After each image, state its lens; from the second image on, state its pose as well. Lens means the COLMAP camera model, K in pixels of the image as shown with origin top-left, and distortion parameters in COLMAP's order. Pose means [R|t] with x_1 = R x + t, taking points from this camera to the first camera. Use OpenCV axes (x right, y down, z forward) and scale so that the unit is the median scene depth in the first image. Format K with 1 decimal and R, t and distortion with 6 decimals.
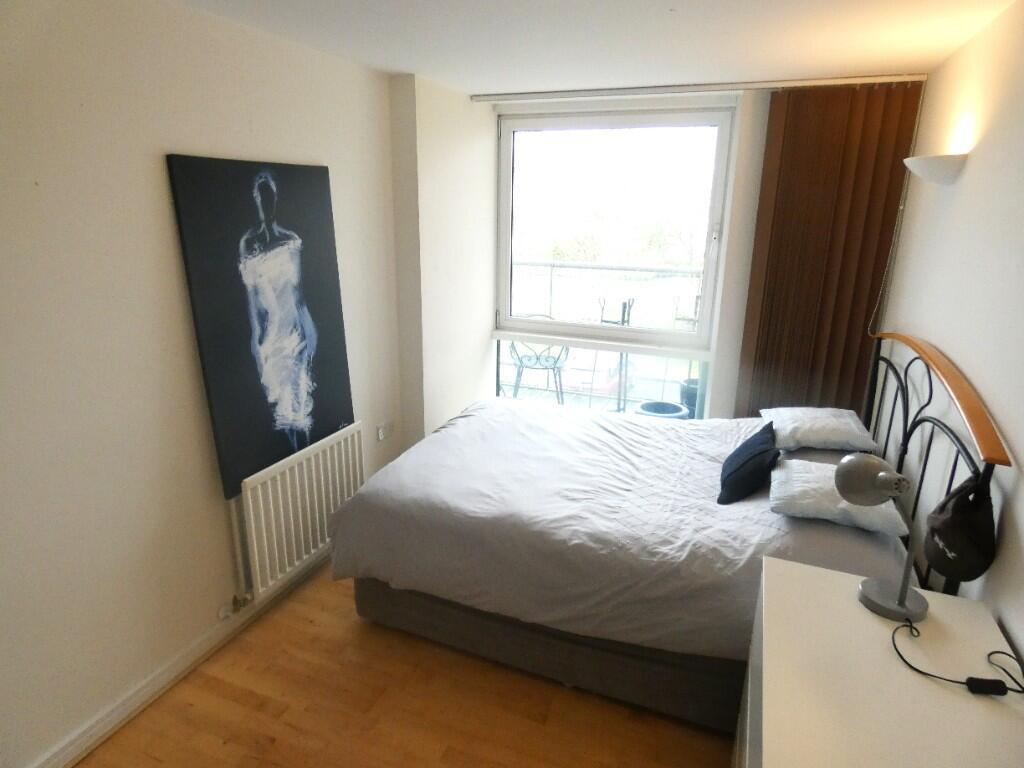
lens RADIAL K [[616.7, 0, 512.0], [0, 616.7, 384.0], [0, 0, 1]] dist [0.005557, 0.001816]
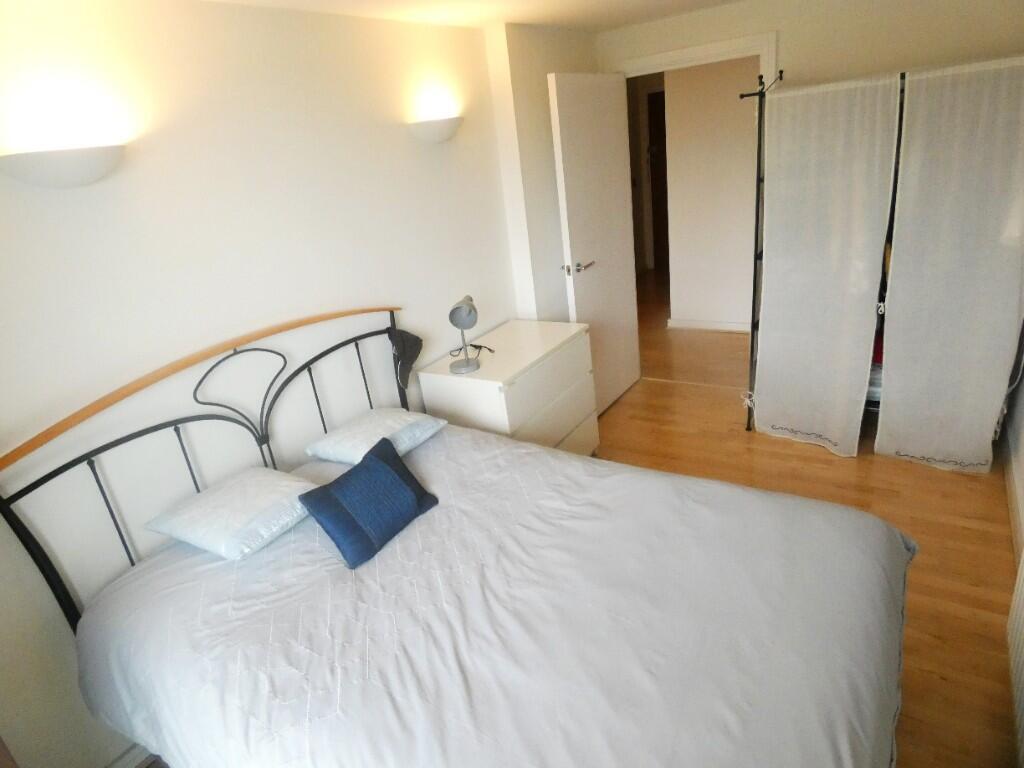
lens RADIAL K [[616.7, 0, 512.0], [0, 616.7, 384.0], [0, 0, 1]] dist [0.005557, 0.001816]
pose [[-0.974236, 0.025917, 0.224038, 0.013796], [0.159205, 0.782642, 0.601769, -0.475718], [-0.159746, 0.621933, -0.766604, 1.557340]]
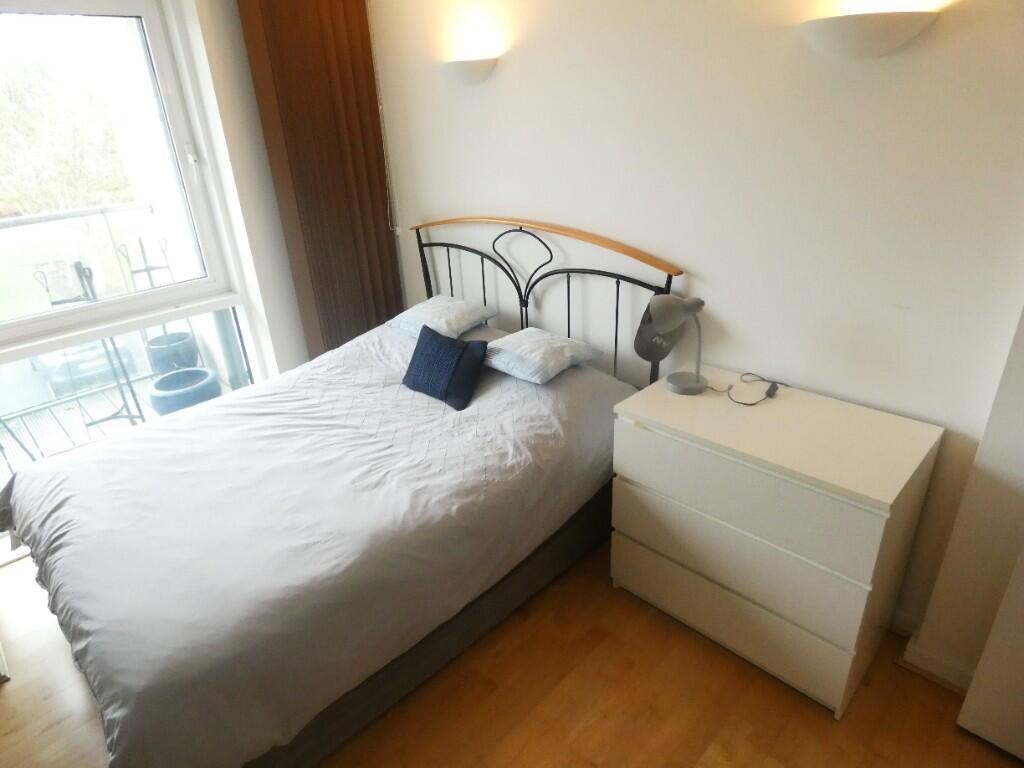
lens RADIAL K [[616.7, 0, 512.0], [0, 616.7, 384.0], [0, 0, 1]] dist [0.005557, 0.001816]
pose [[0.397300, -0.424598, 0.813553, -0.458470], [0.306509, 0.897011, 0.318471, -0.151304], [-0.864988, 0.122833, 0.486526, 0.400609]]
